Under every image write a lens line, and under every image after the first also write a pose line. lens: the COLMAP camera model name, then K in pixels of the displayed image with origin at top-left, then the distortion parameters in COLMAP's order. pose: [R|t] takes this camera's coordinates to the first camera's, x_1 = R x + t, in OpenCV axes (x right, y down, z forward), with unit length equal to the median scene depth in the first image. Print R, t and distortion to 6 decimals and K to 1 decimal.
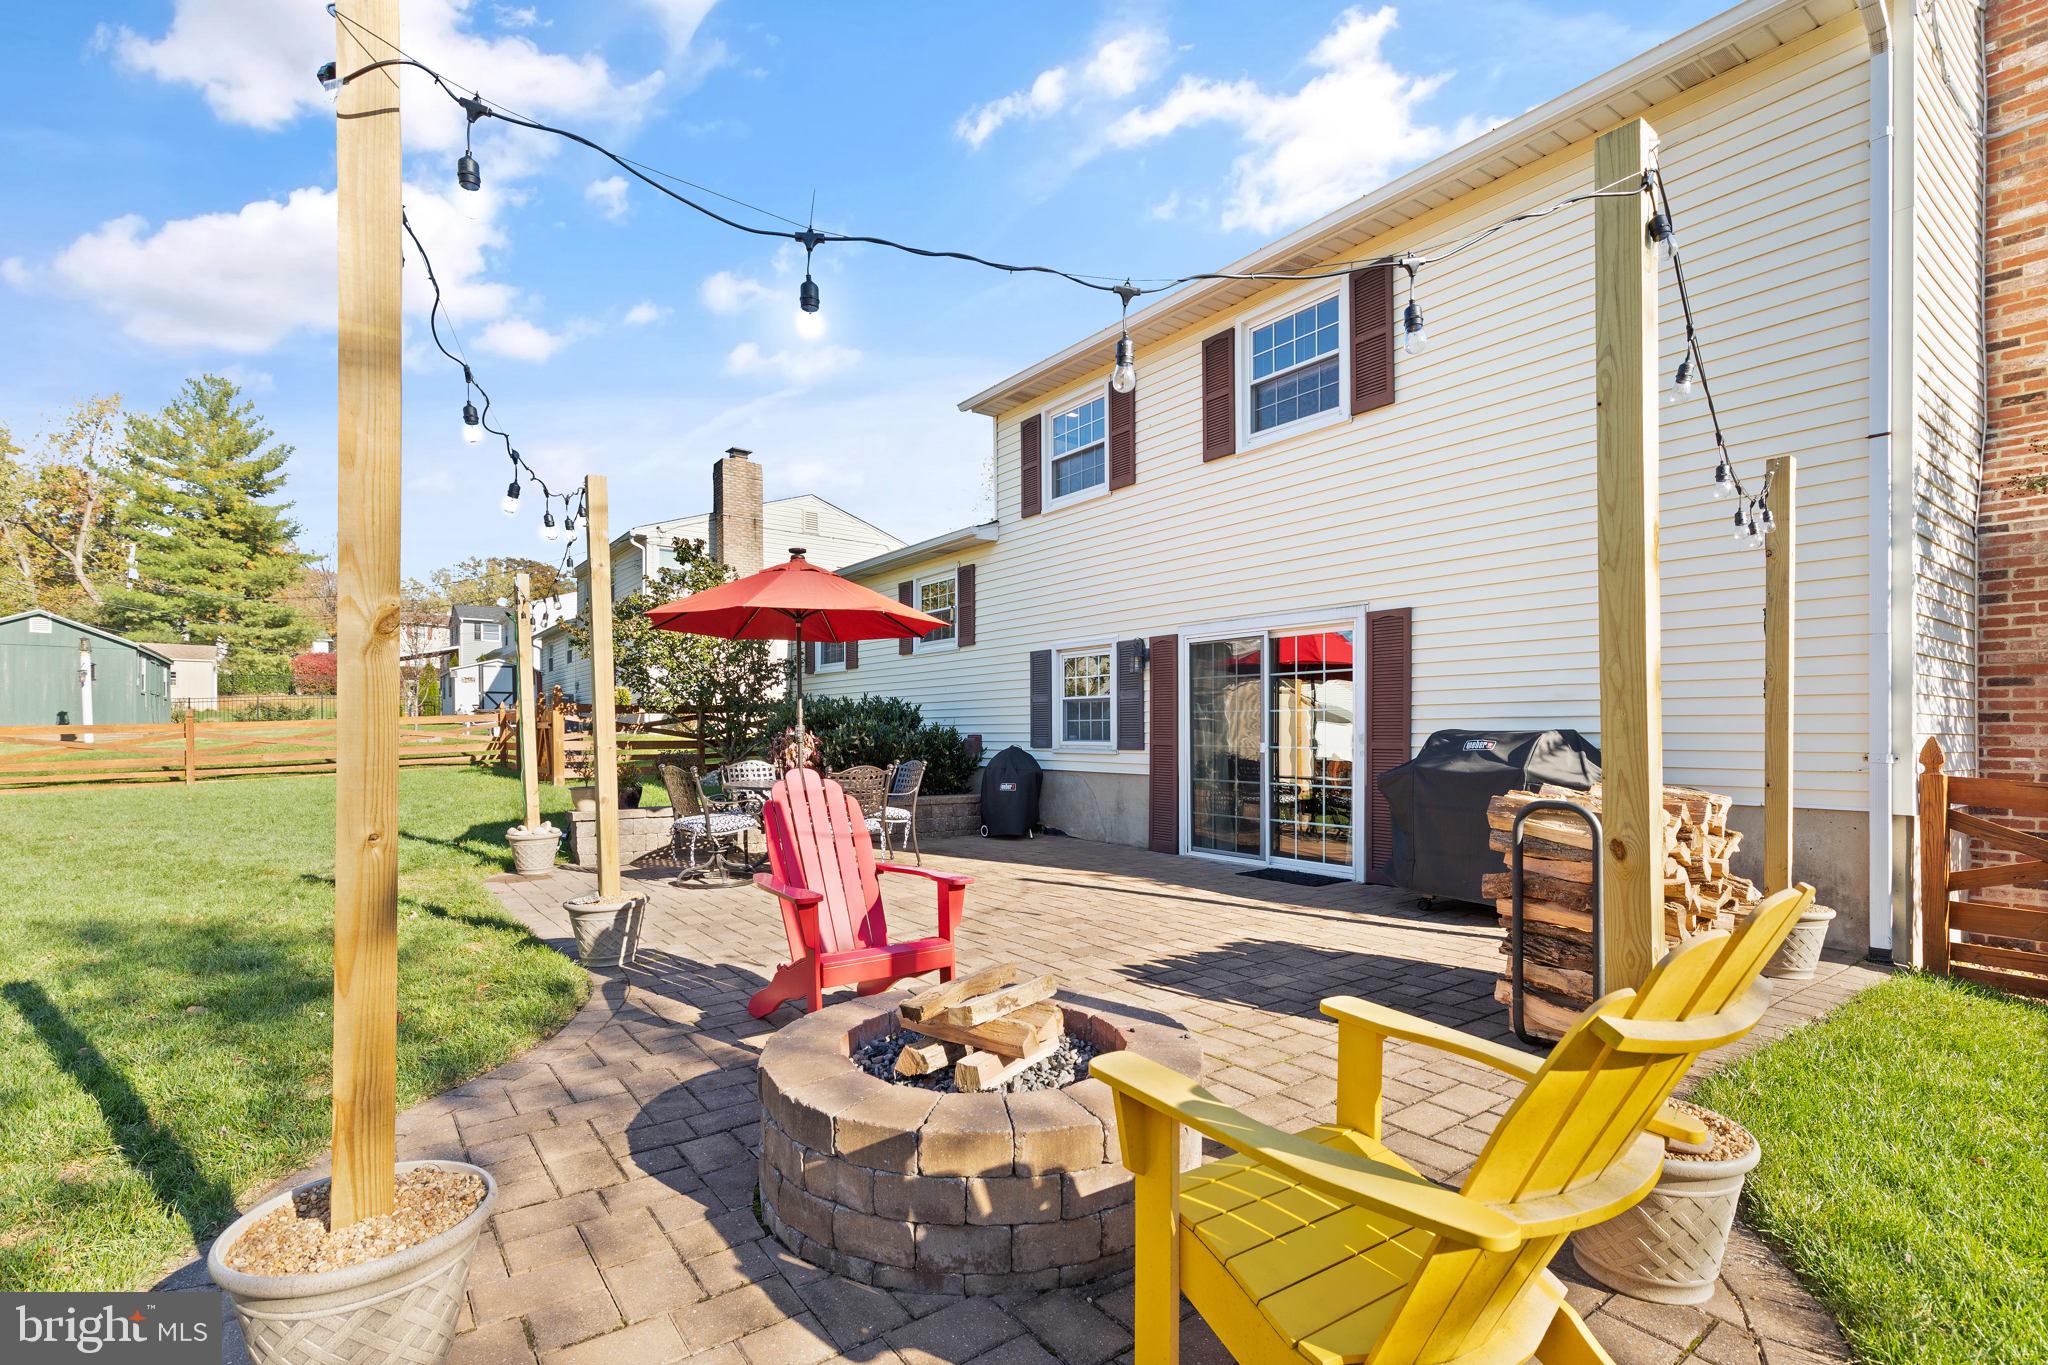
lens RADIAL K [[945.1, 0, 1023.6], [0, 945.1, 734.1], [0, 0, 1]] dist [0.002789, -0.000039]
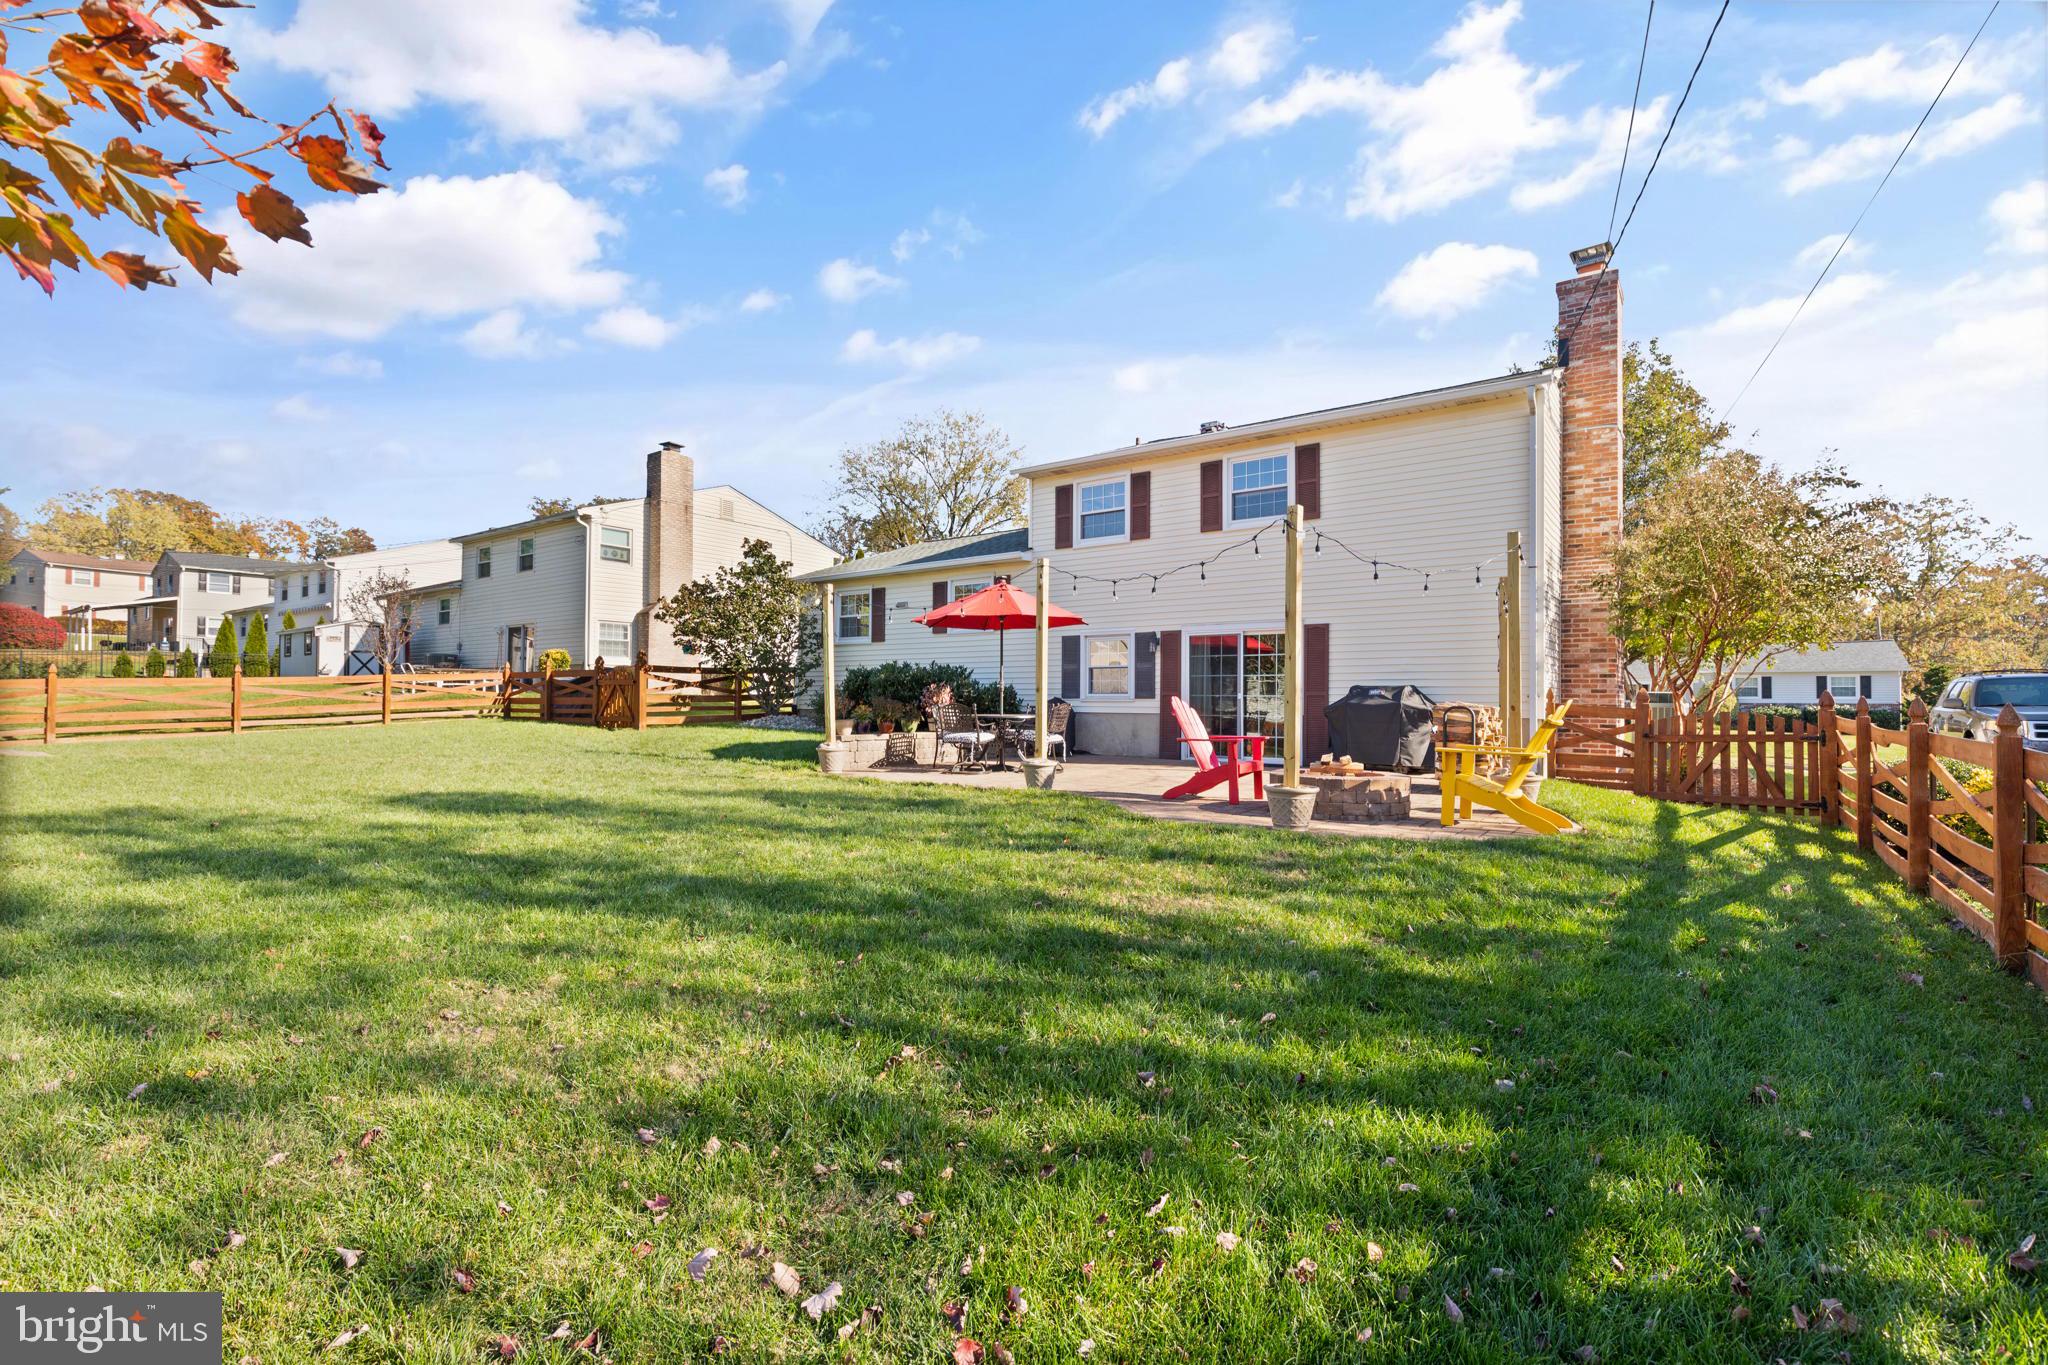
lens RADIAL K [[926.3, 0, 1023.9], [0, 926.3, 703.0], [0, 0, 1]] dist [0.003479, 0.000102]
pose [[0.955756, 0.002829, 0.294146, -0.646590], [-0.003304, 0.999994, 0.001118, 0.026119], [-0.294141, -0.002040, 0.955760, -0.555104]]
